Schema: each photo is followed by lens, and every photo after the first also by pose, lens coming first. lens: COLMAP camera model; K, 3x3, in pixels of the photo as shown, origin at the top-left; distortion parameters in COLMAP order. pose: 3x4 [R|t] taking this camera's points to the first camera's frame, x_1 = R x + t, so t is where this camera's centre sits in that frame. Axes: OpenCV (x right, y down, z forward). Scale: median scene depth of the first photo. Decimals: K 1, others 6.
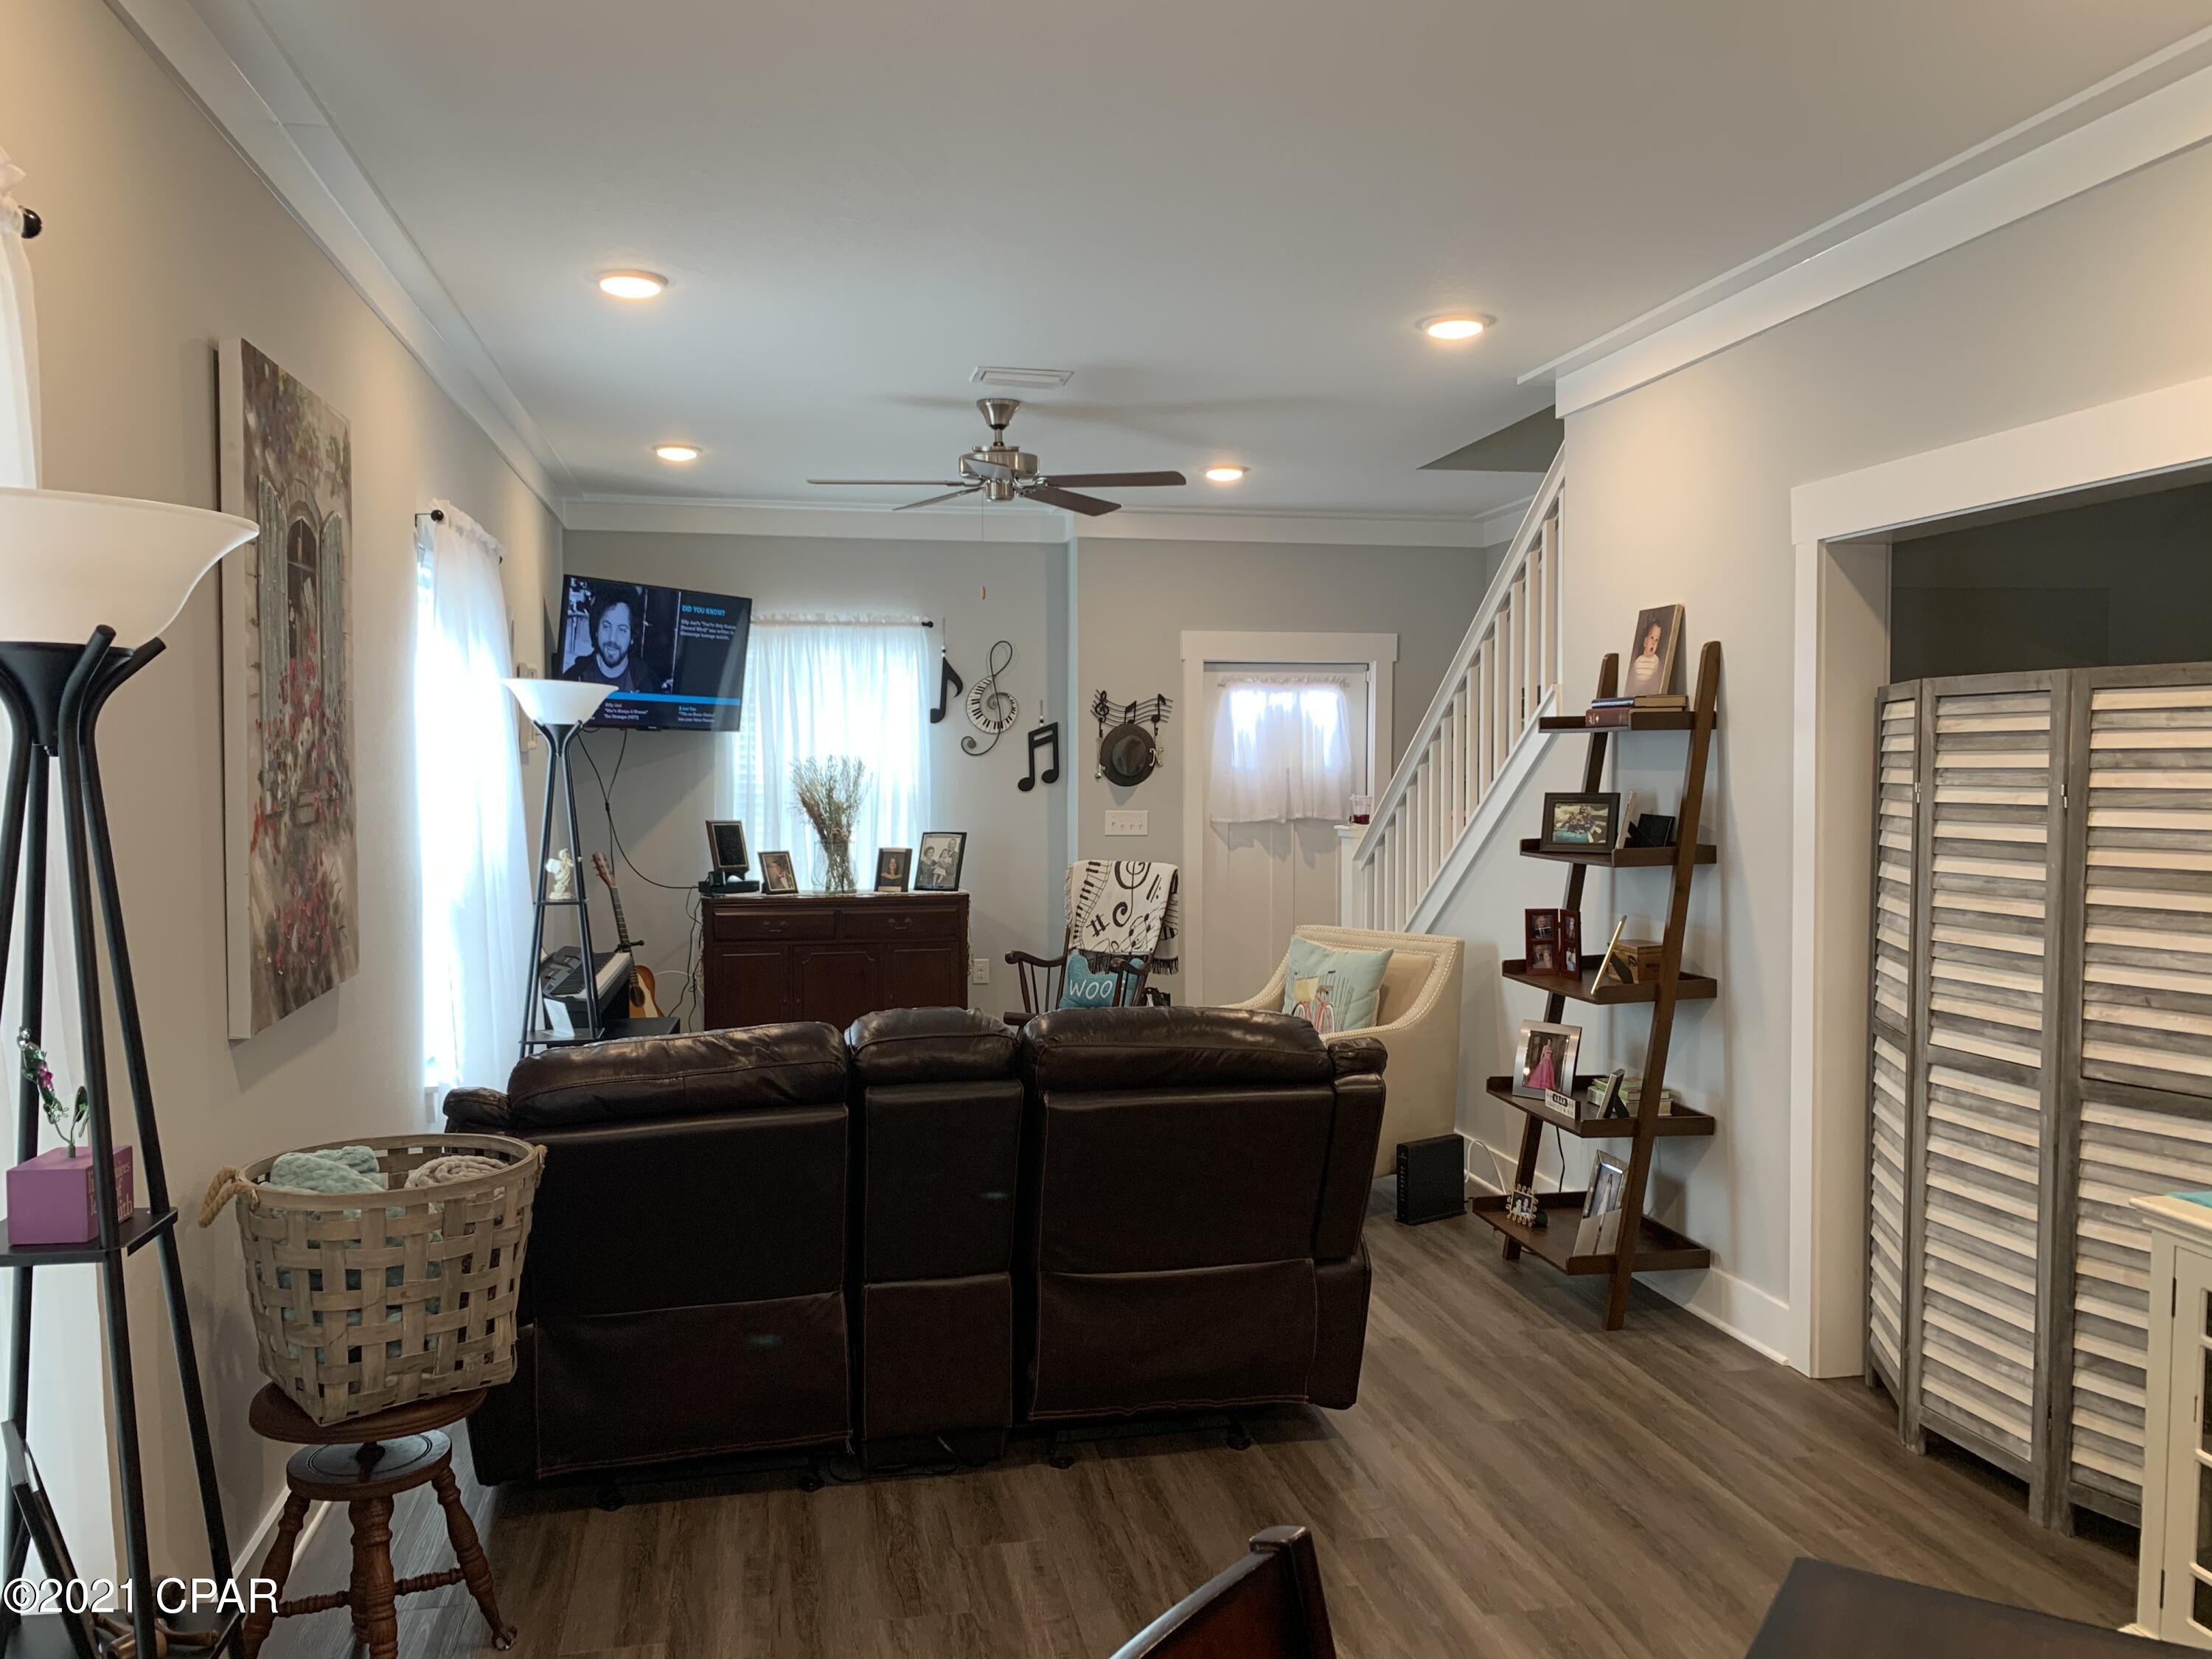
lens RADIAL K [[1677.2, 0, 1086.5], [0, 1677.2, 834.0], [0, 0, 1]] dist [0.039665, -0.060480]
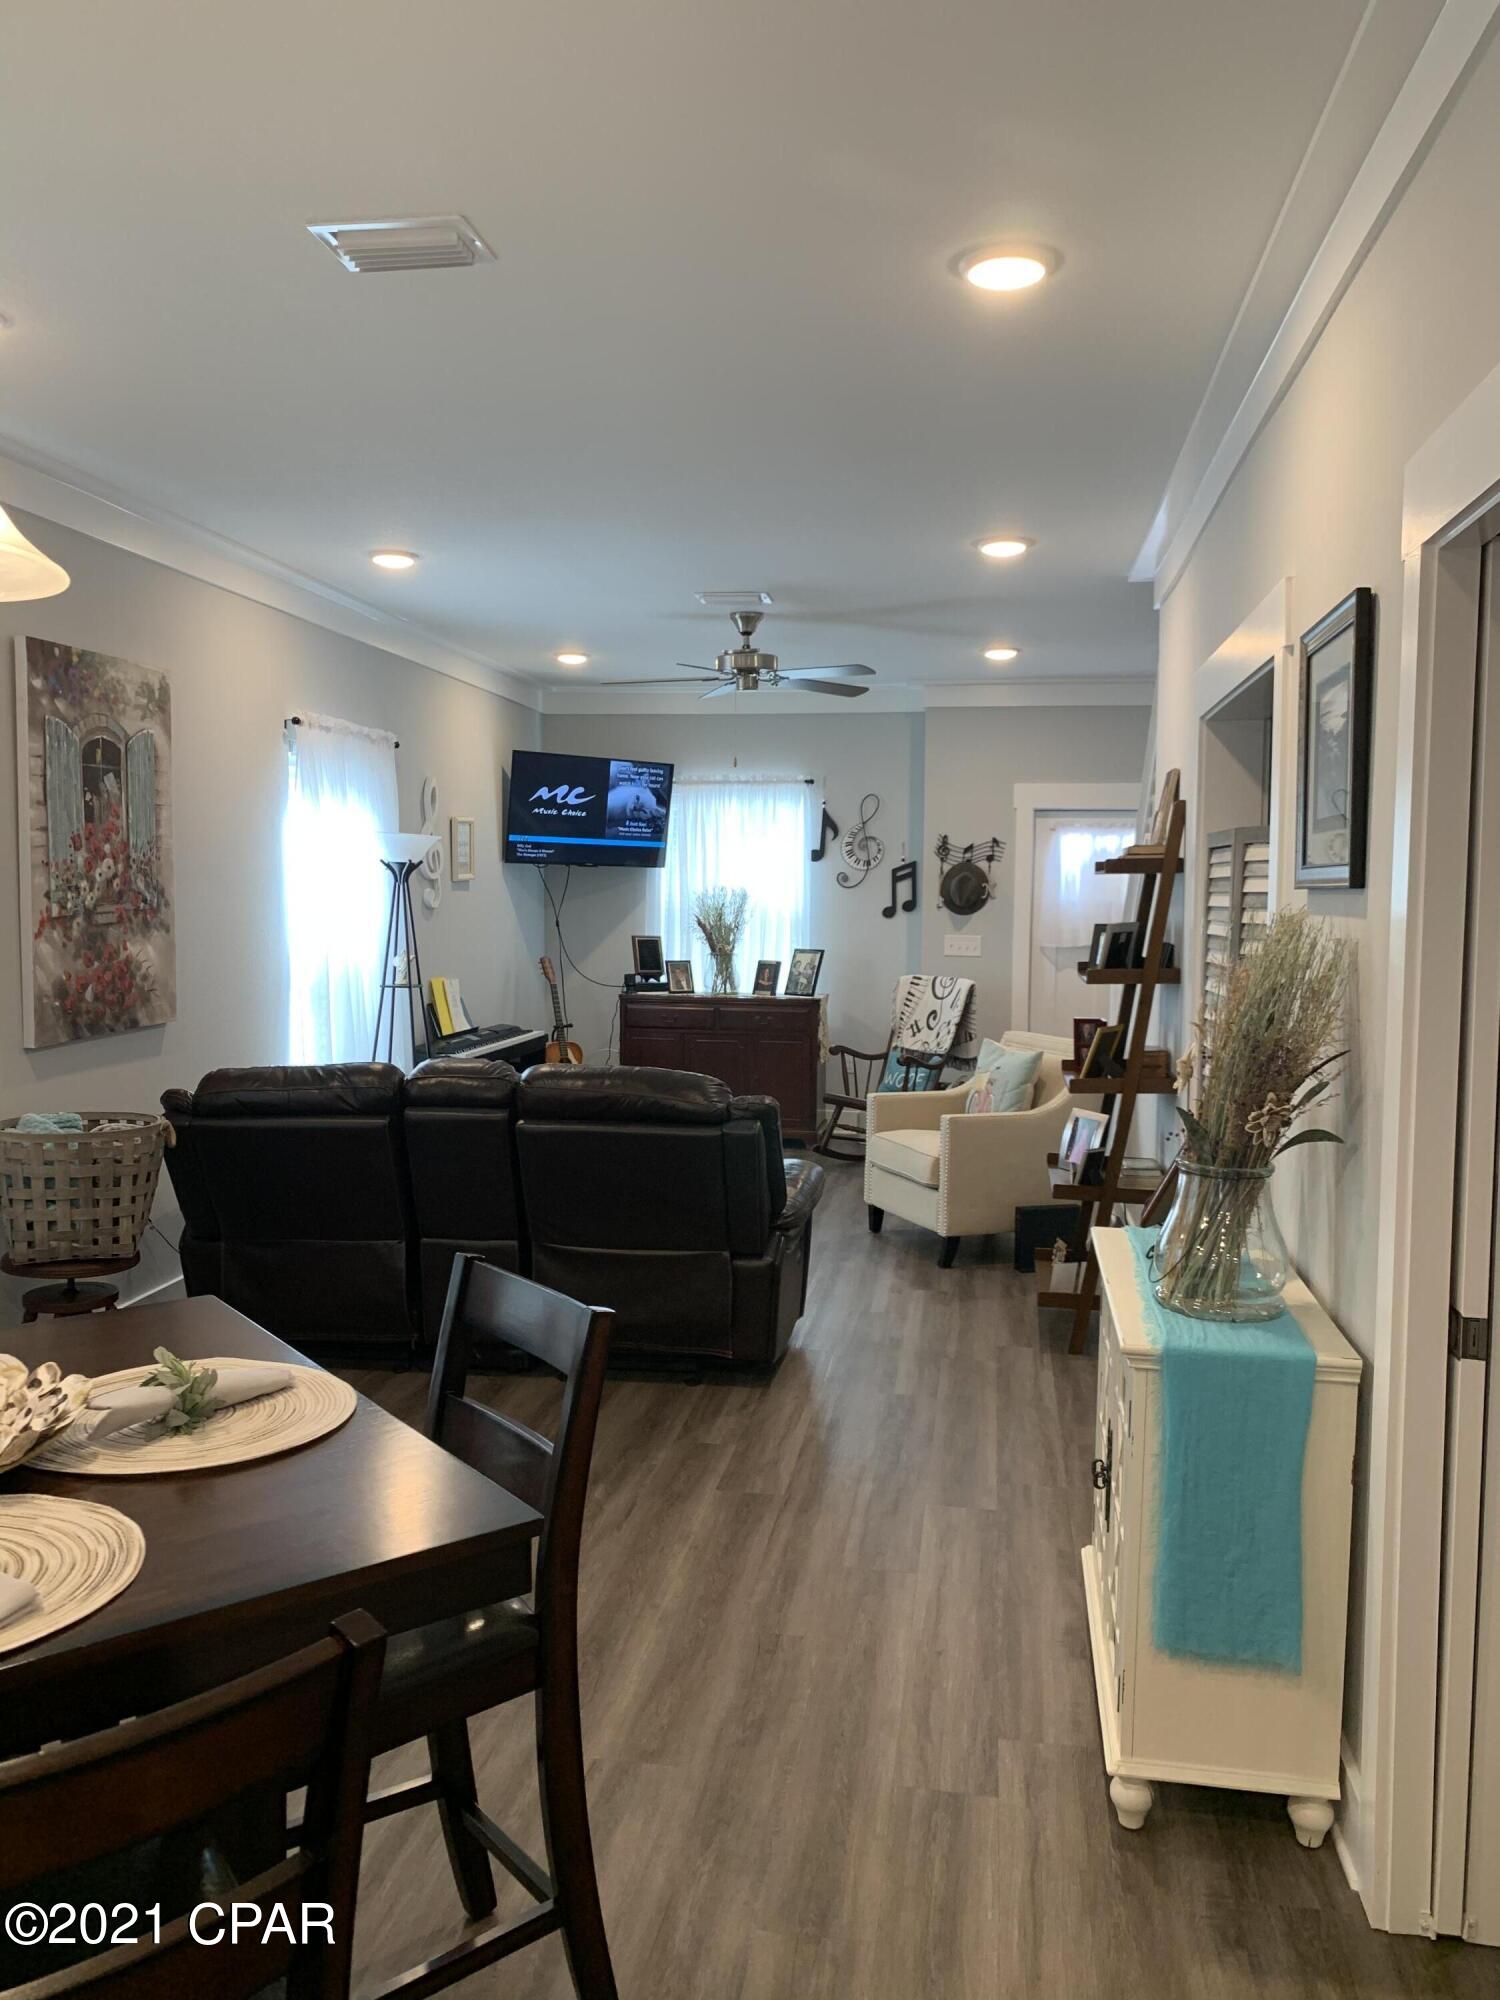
lens RADIAL K [[1516.4, 0, 761.0], [0, 1516.4, 999.5], [0, 0, 1]] dist [0.039665, -0.060480]
pose [[0.942481, 0.036160, -0.332299, 0.295640], [-0.026940, 0.999115, 0.032311, 0.001051], [0.333174, -0.021501, 0.942620, -0.086264]]
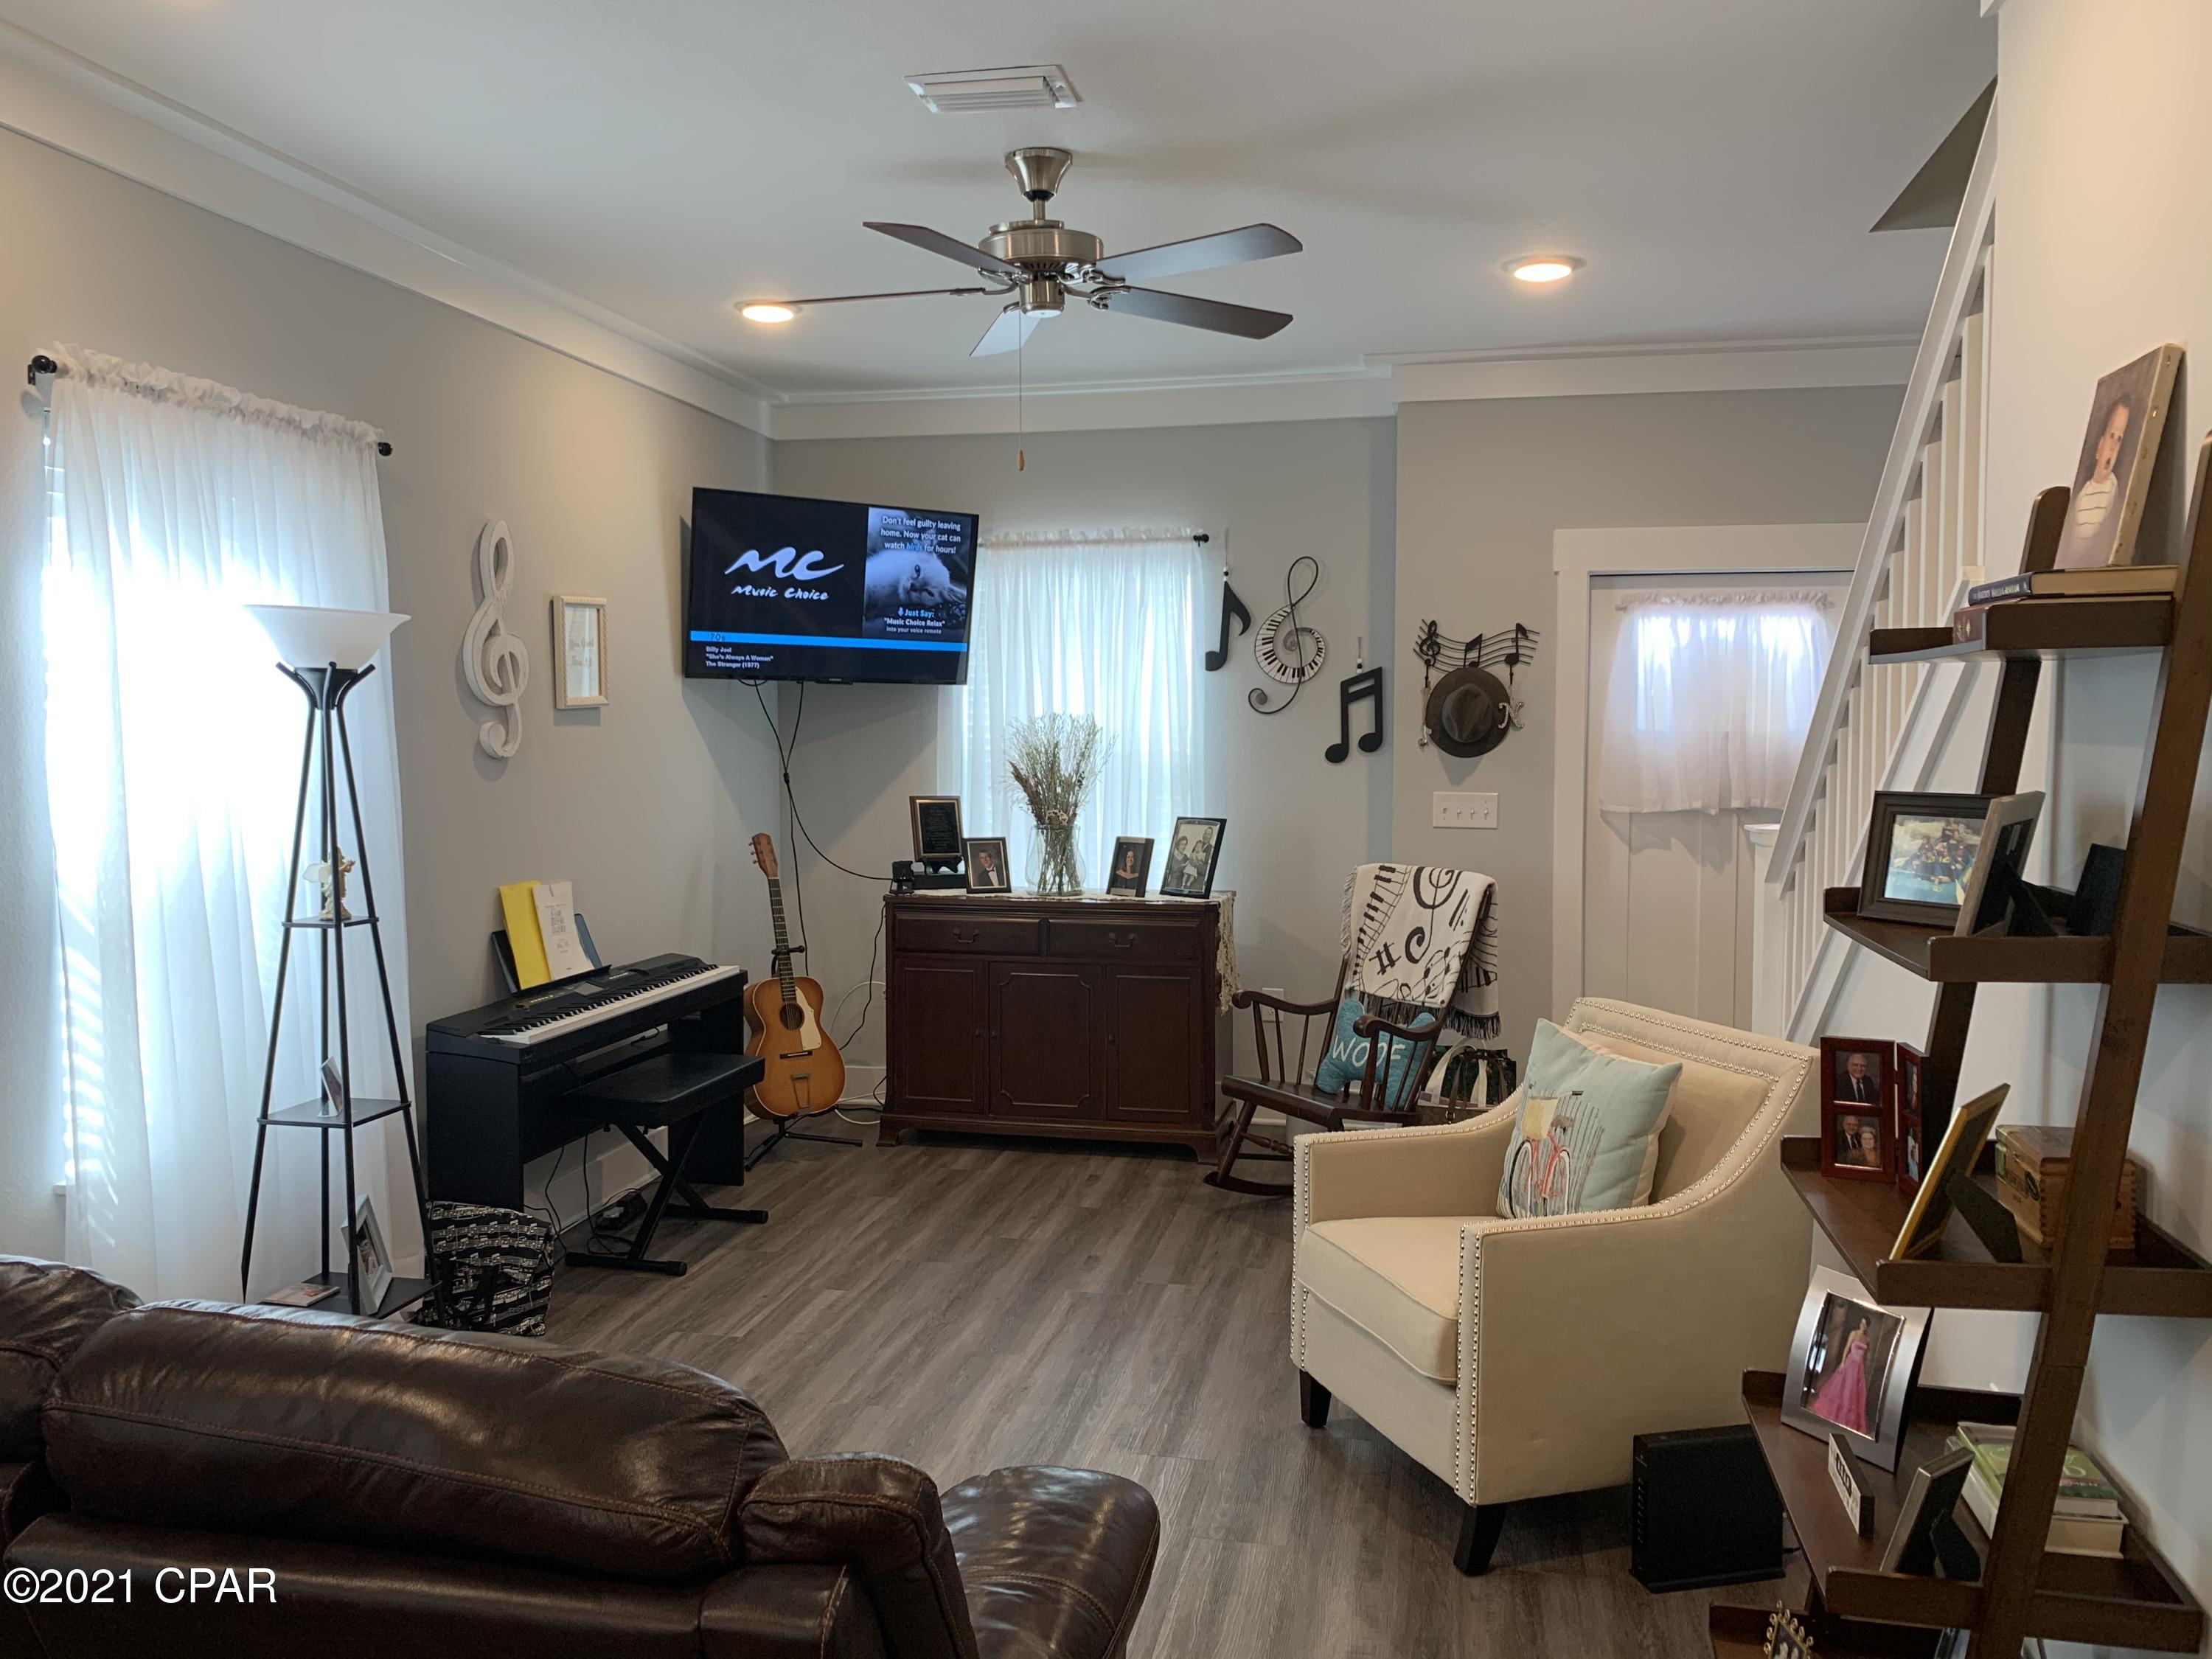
lens RADIAL K [[1677.2, 0, 1082.9], [0, 1677.2, 822.8], [0, 0, 1]] dist [0.039665, -0.060480]
pose [[0.918311, 0.024549, -0.395099, 0.182537], [-0.017631, 0.999621, 0.021130, -0.015540], [0.395468, -0.012438, 0.918396, 0.346616]]
